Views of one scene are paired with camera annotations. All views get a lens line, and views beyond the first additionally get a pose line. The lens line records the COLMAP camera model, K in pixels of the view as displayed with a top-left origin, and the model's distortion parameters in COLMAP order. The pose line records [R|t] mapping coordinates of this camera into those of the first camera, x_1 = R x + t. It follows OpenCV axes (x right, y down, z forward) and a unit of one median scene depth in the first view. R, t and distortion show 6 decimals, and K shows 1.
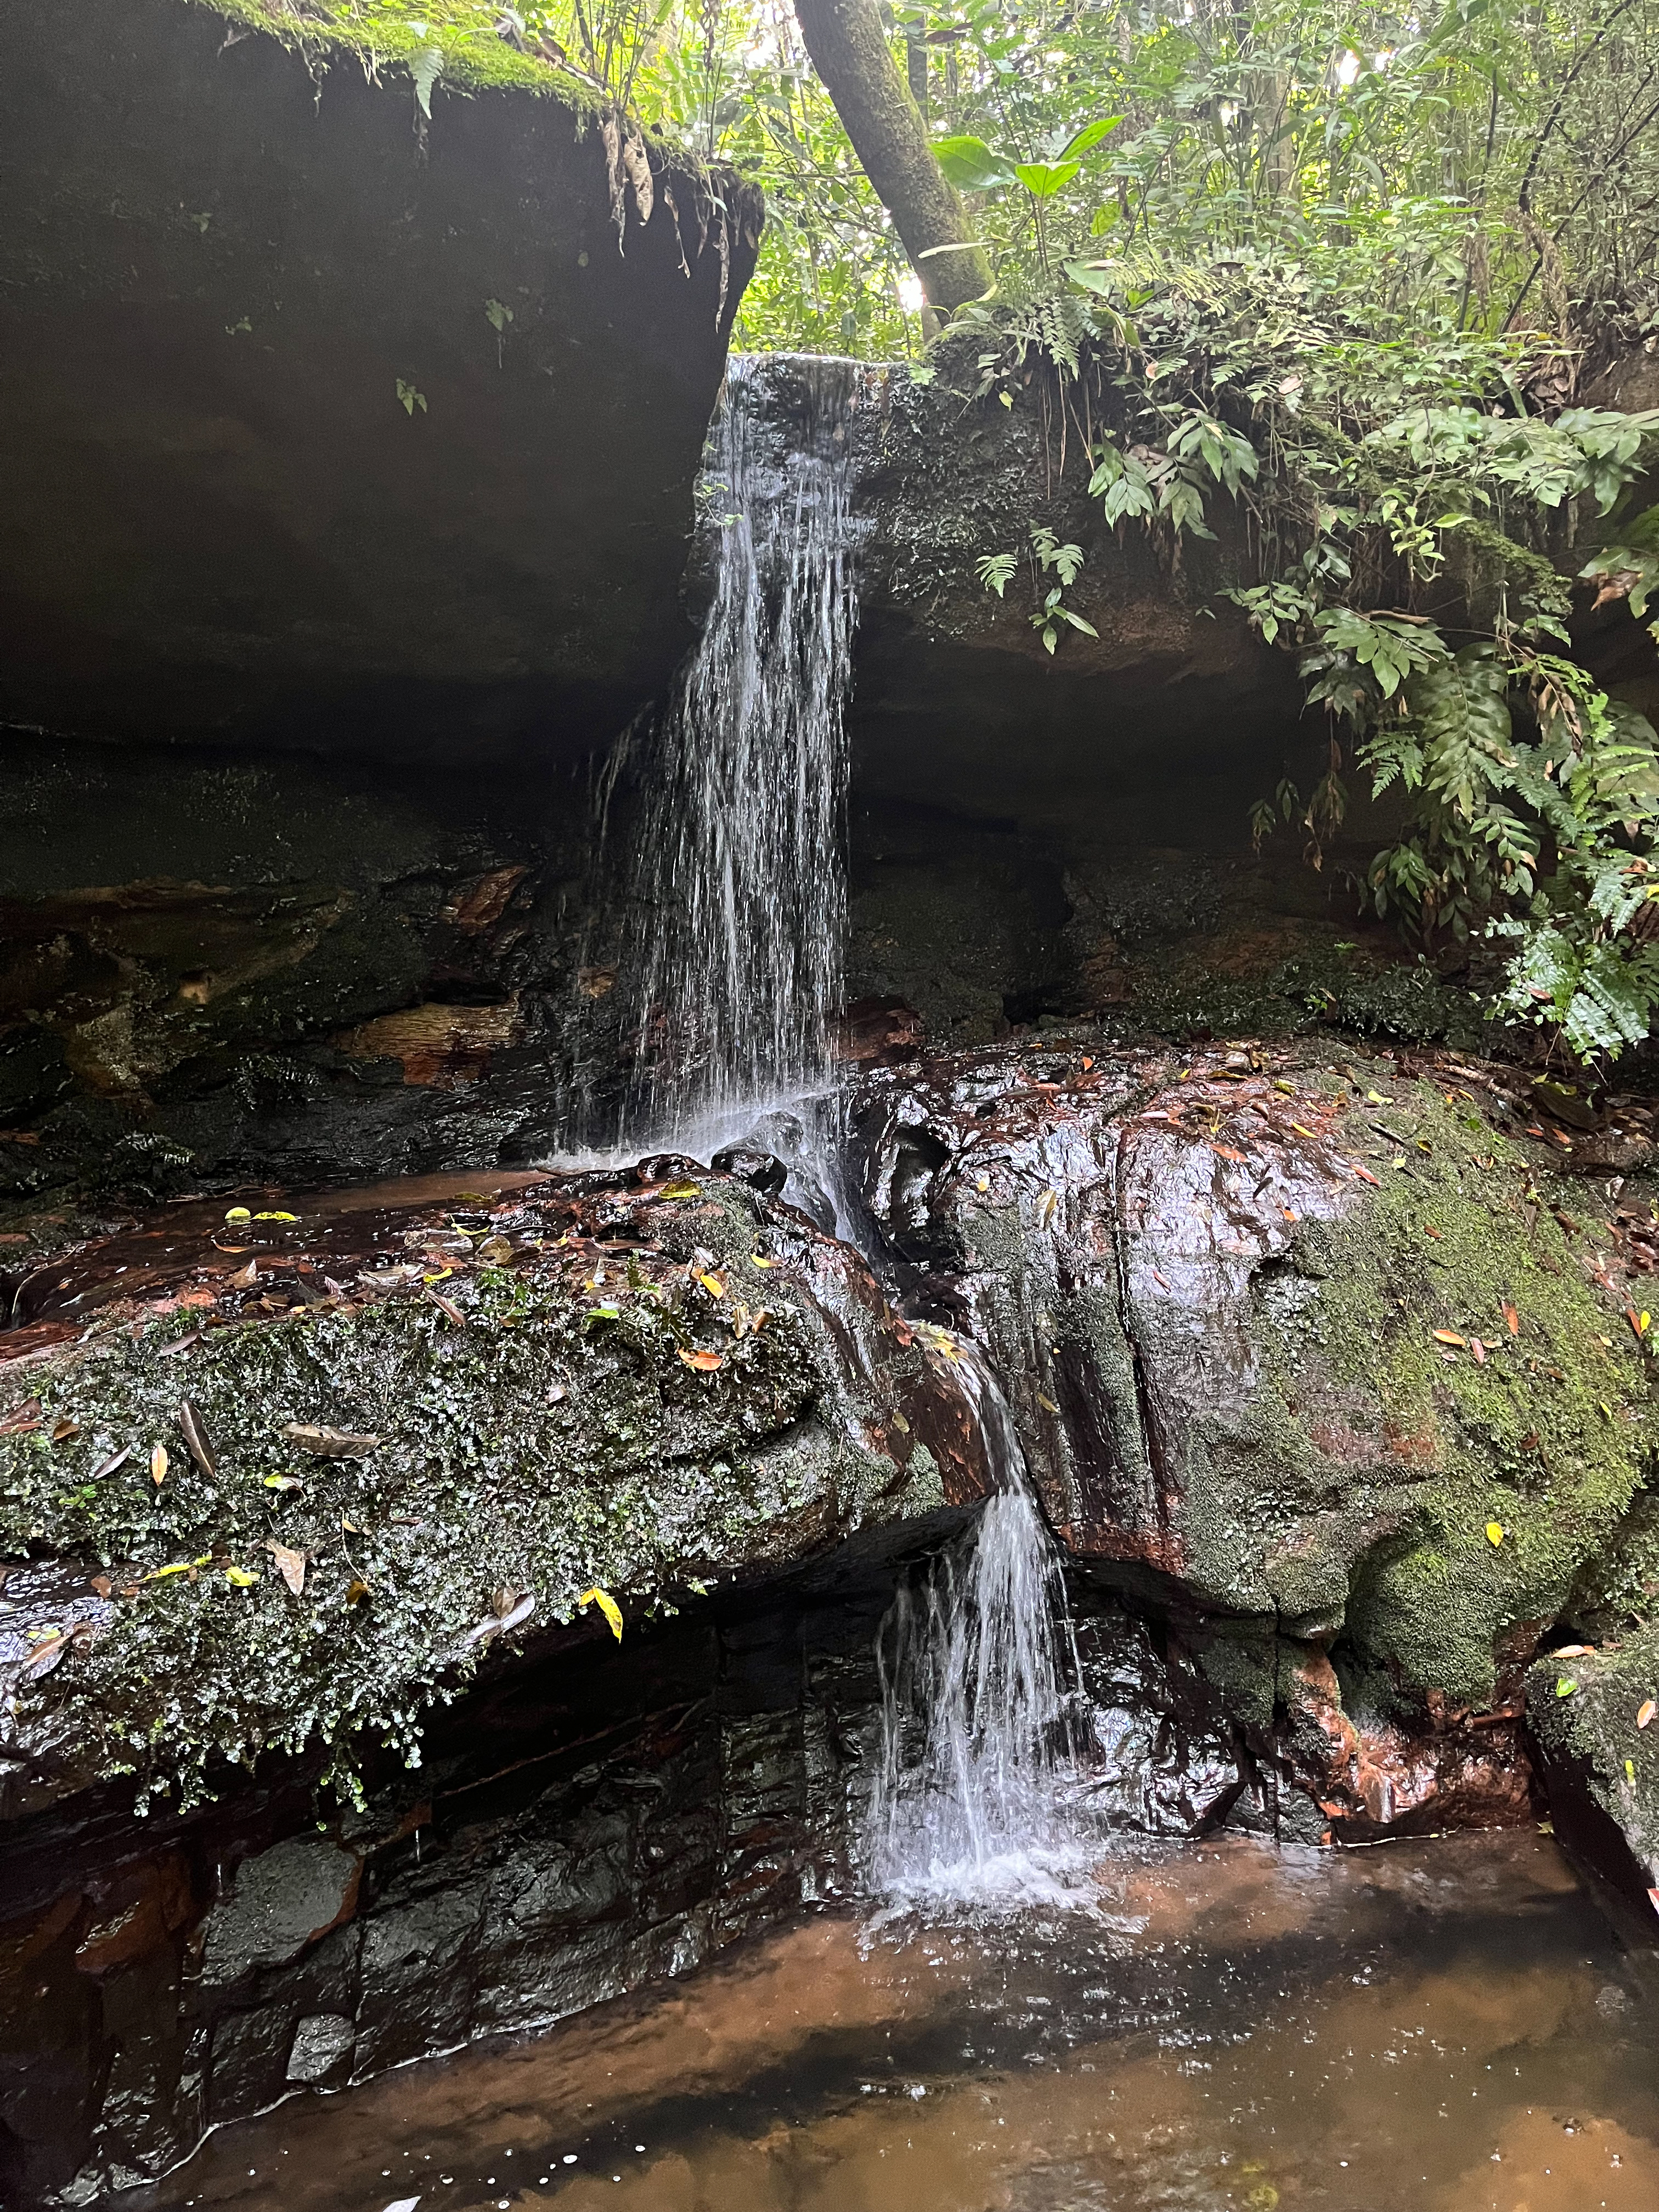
lens RADIAL K [[1703.8, 0, 869.3], [0, 1703.8, 1100.5], [0, 0, 1]] dist [0.062899, -0.006142]
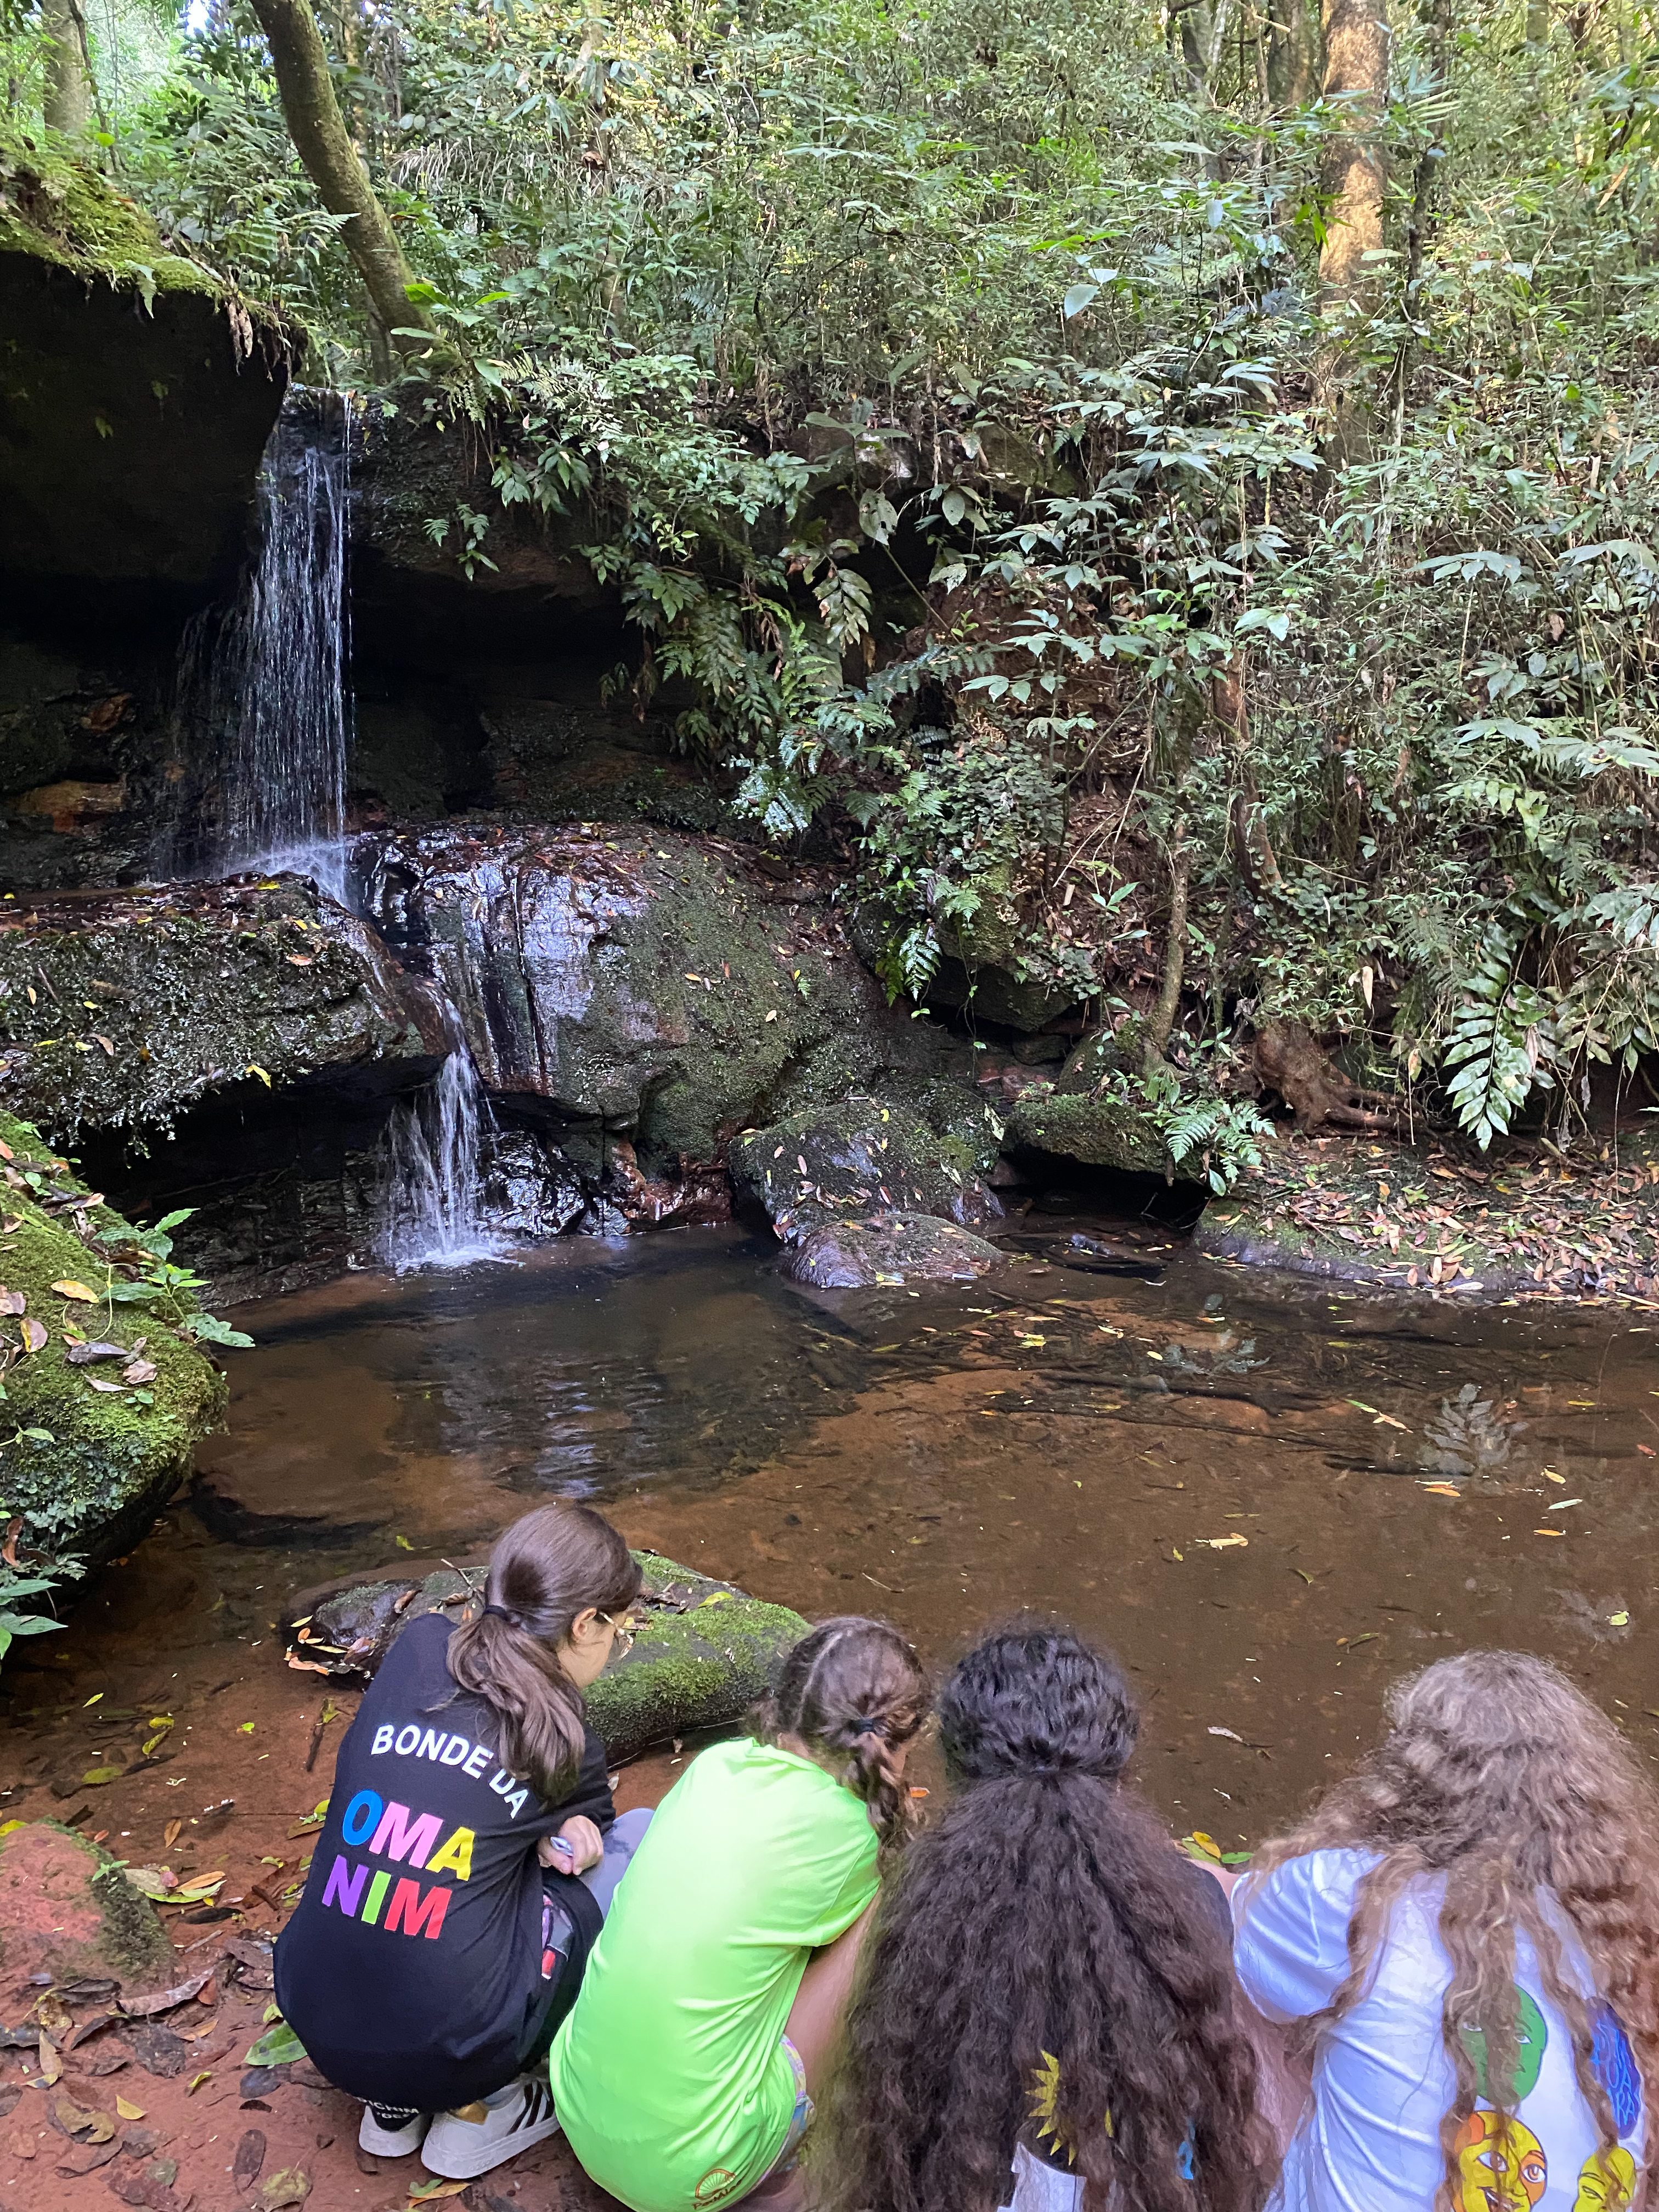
lens RADIAL K [[1684.6, 0, 843.9], [0, 1684.6, 1116.8], [0, 0, 1]] dist [0.040097, -0.038728]
pose [[0.947638, -0.027800, 0.318135, -0.099875], [-0.004655, 0.994895, 0.100804, 0.101603], [-0.319313, -0.097007, 0.942671, -0.810059]]
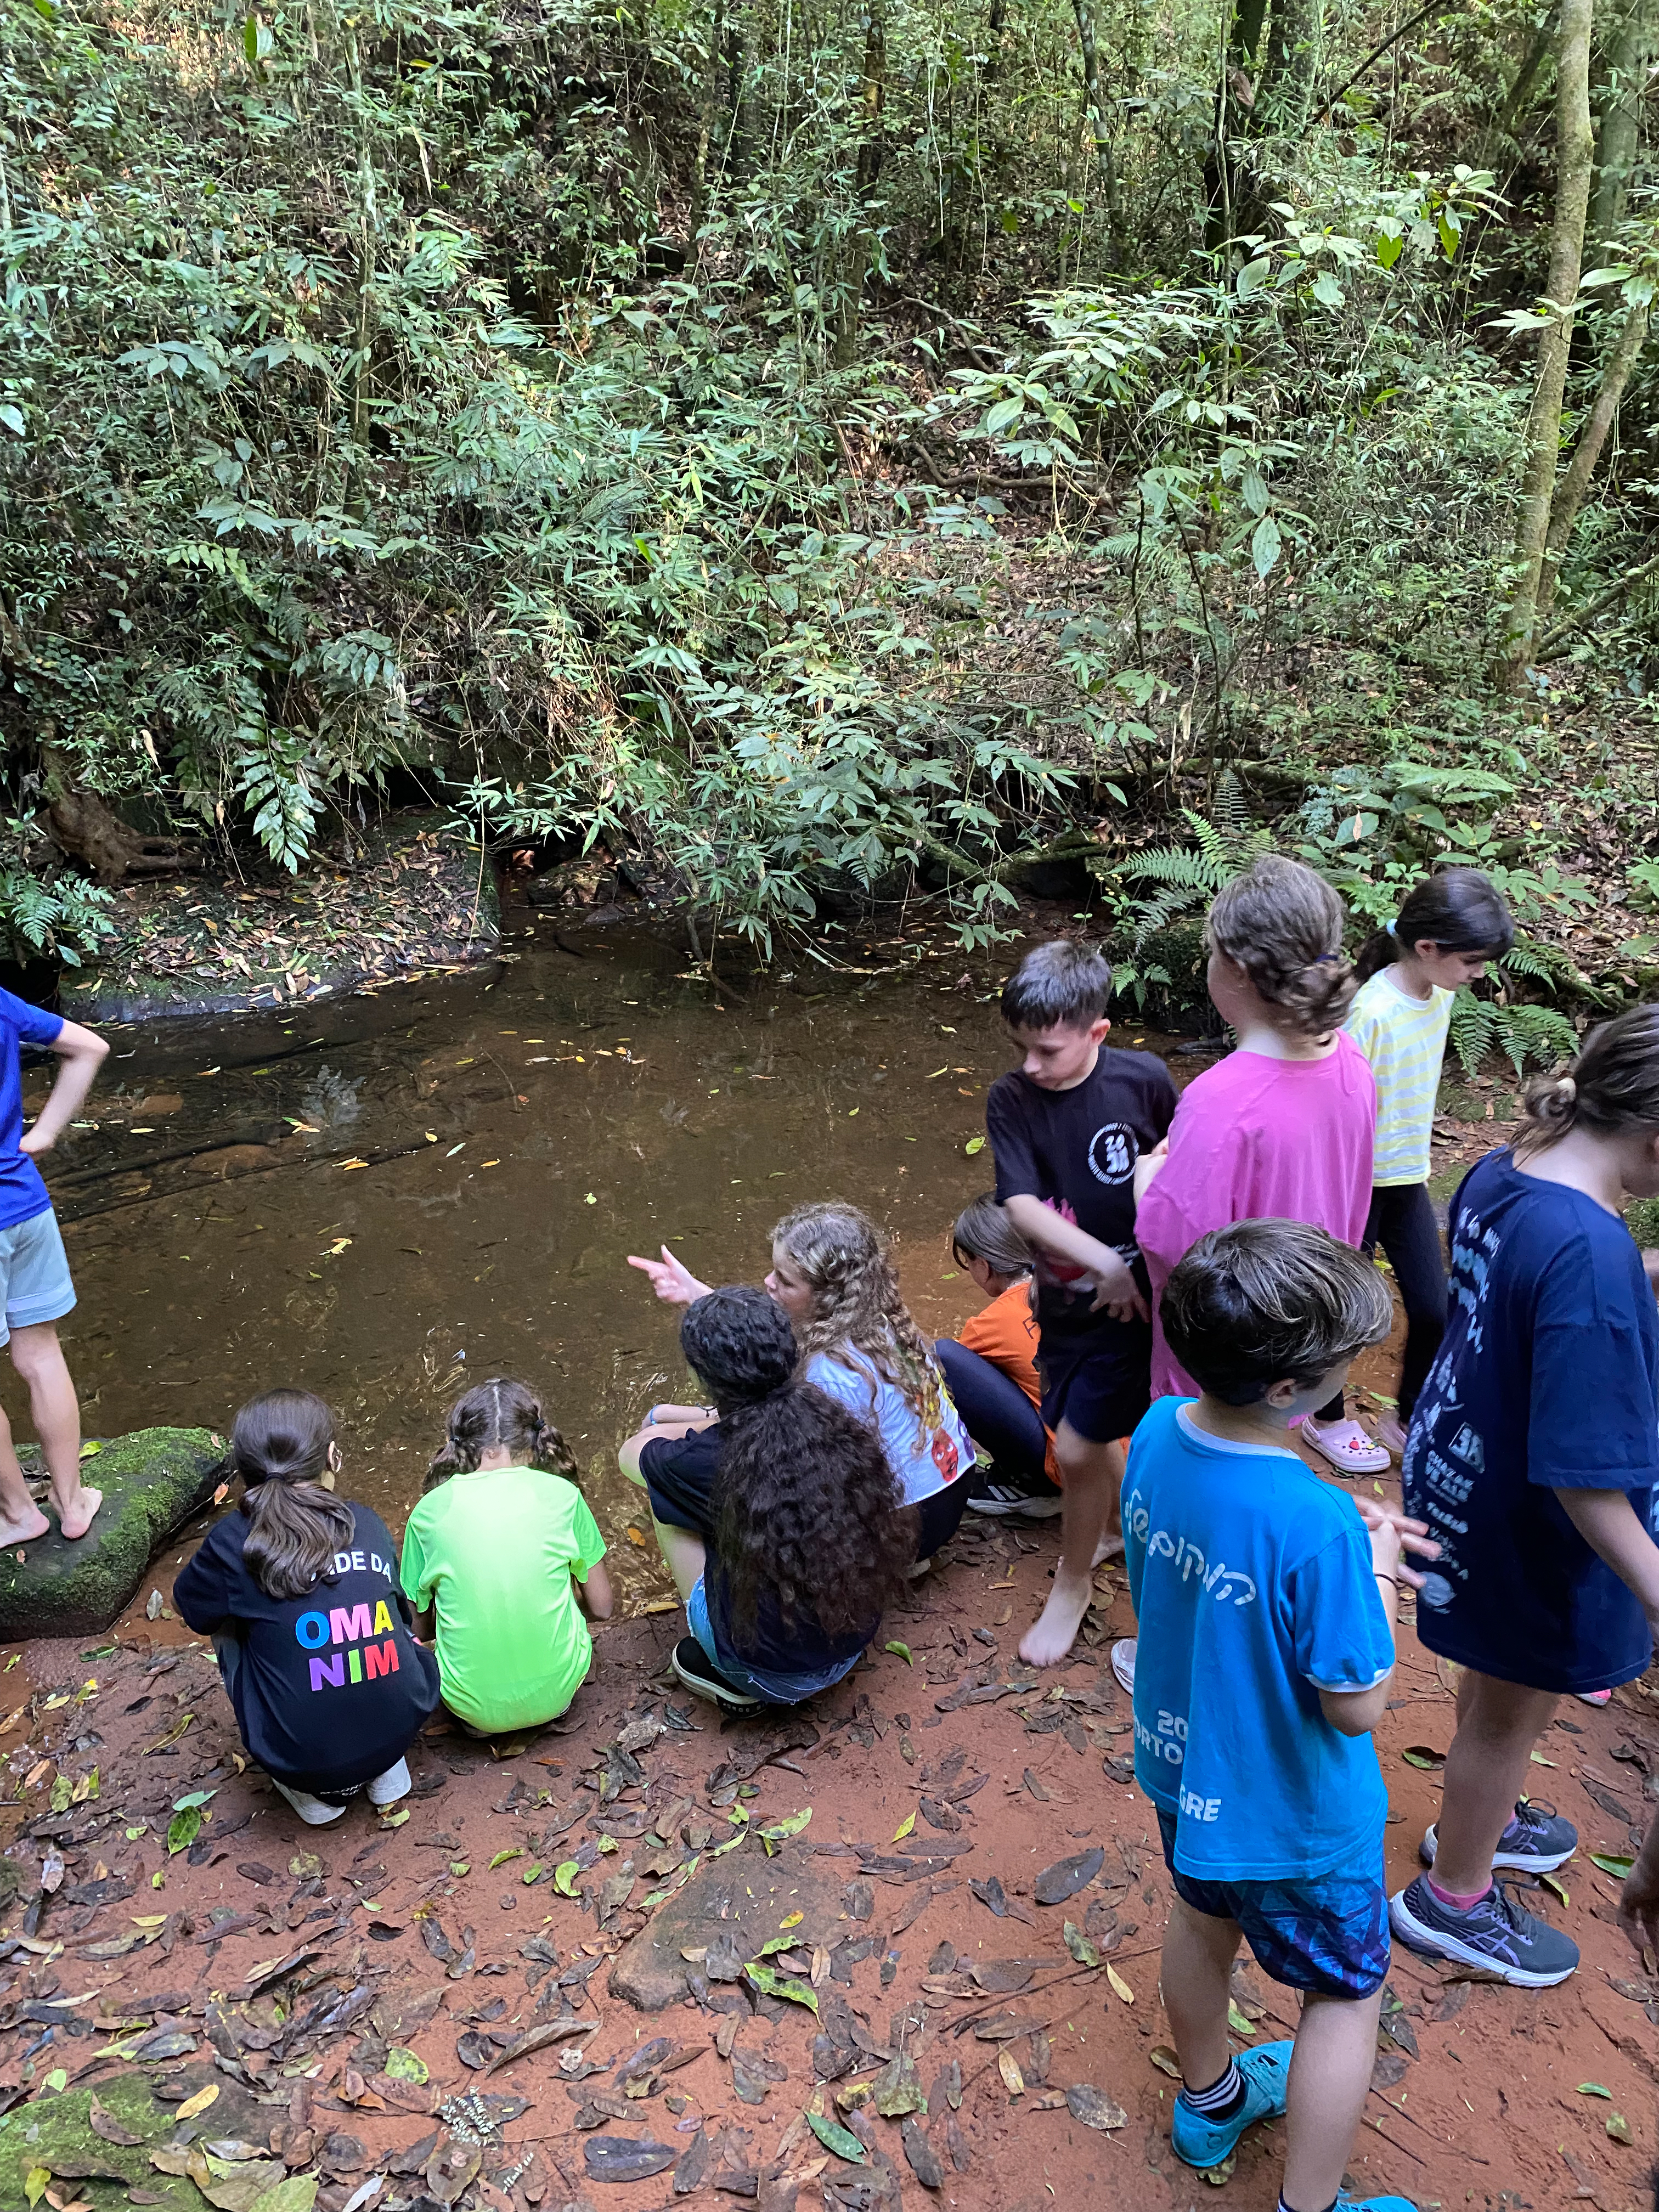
lens RADIAL K [[1684.6, 0, 845.4], [0, 1684.6, 1090.2], [0, 0, 1]] dist [0.040097, -0.038728]
pose [[0.346934, -0.341391, 0.873550, -0.576149], [0.068229, 0.938118, 0.339527, -0.096248], [-0.935405, -0.058192, 0.348758, -0.759504]]
